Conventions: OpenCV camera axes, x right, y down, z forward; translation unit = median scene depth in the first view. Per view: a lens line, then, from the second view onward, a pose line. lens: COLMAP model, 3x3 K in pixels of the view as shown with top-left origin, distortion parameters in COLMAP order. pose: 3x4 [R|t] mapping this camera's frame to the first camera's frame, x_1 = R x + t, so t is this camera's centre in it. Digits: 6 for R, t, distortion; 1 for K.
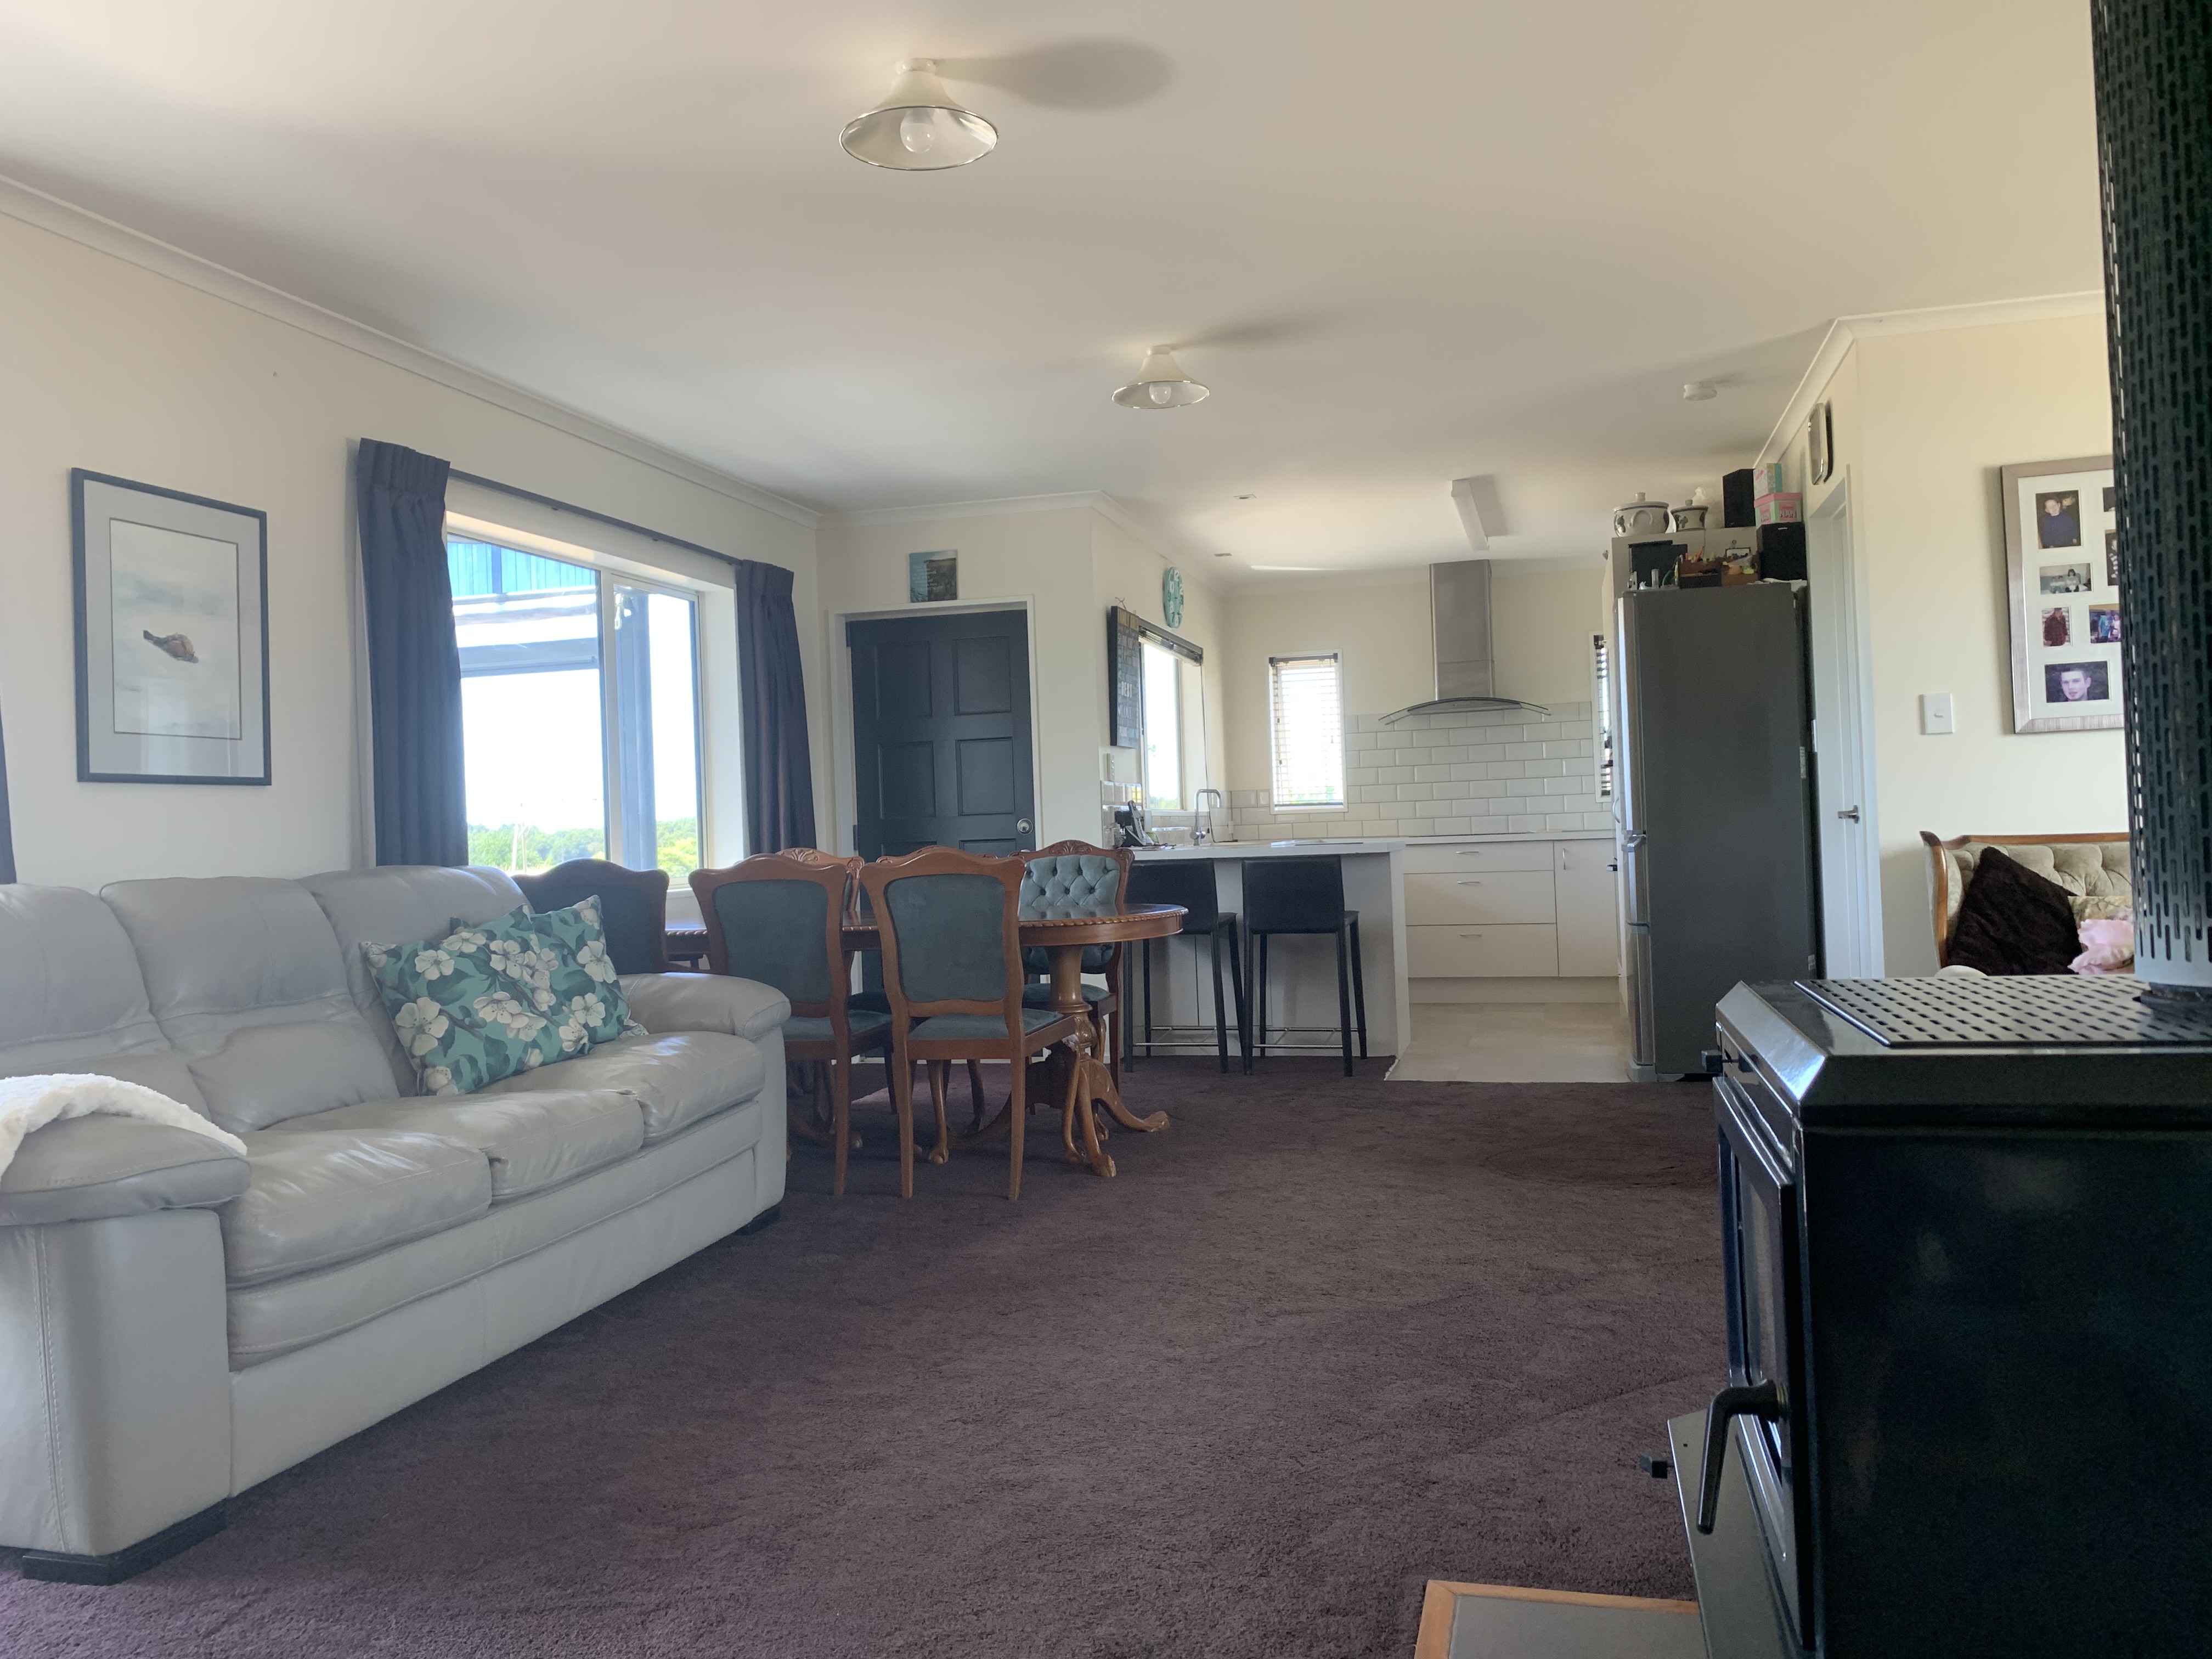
lens RADIAL K [[1694.9, 0, 1106.0], [0, 1694.9, 829.5], [0, 0, 1]] dist [0.067154, 0.000002]
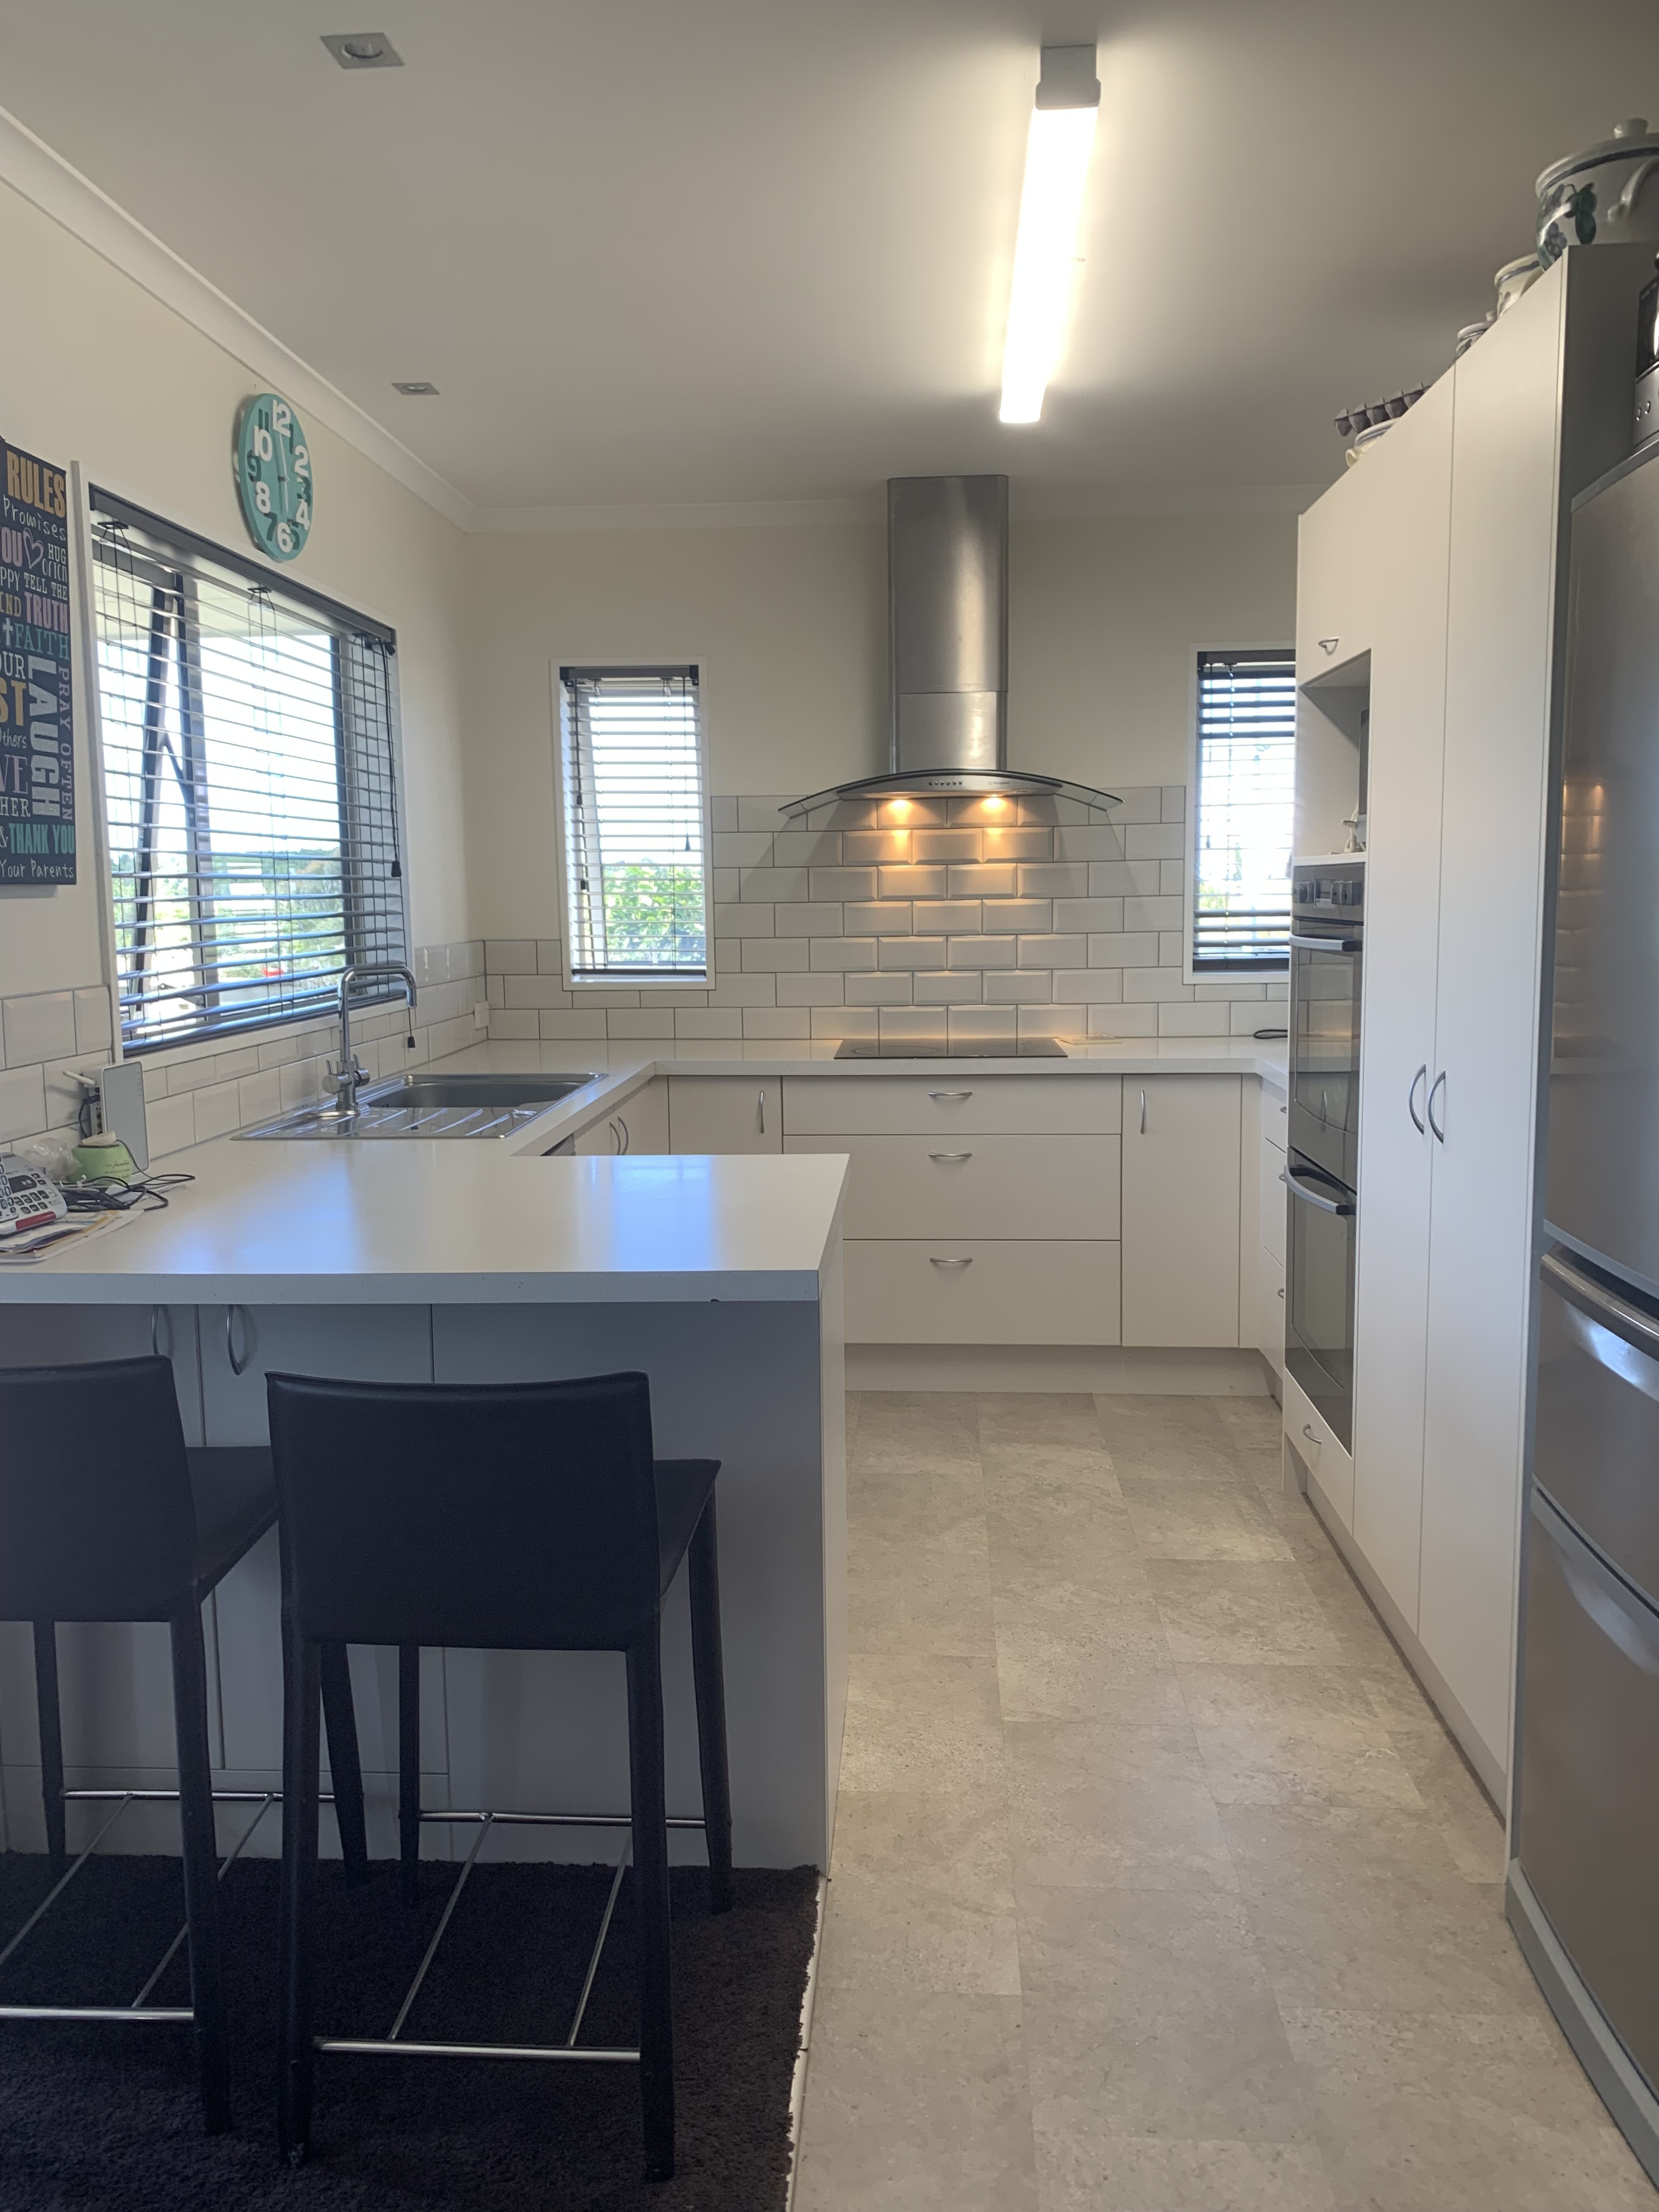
lens RADIAL K [[1694.9, 0, 829.5], [0, 1694.9, 1106.0], [0, 0, 1]] dist [0.067154, 0.000002]
pose [[0.980540, 0.002782, 0.196299, 0.078432], [-0.027075, 0.992261, 0.121180, -0.039172], [-0.194443, -0.124136, 0.973027, 0.508350]]
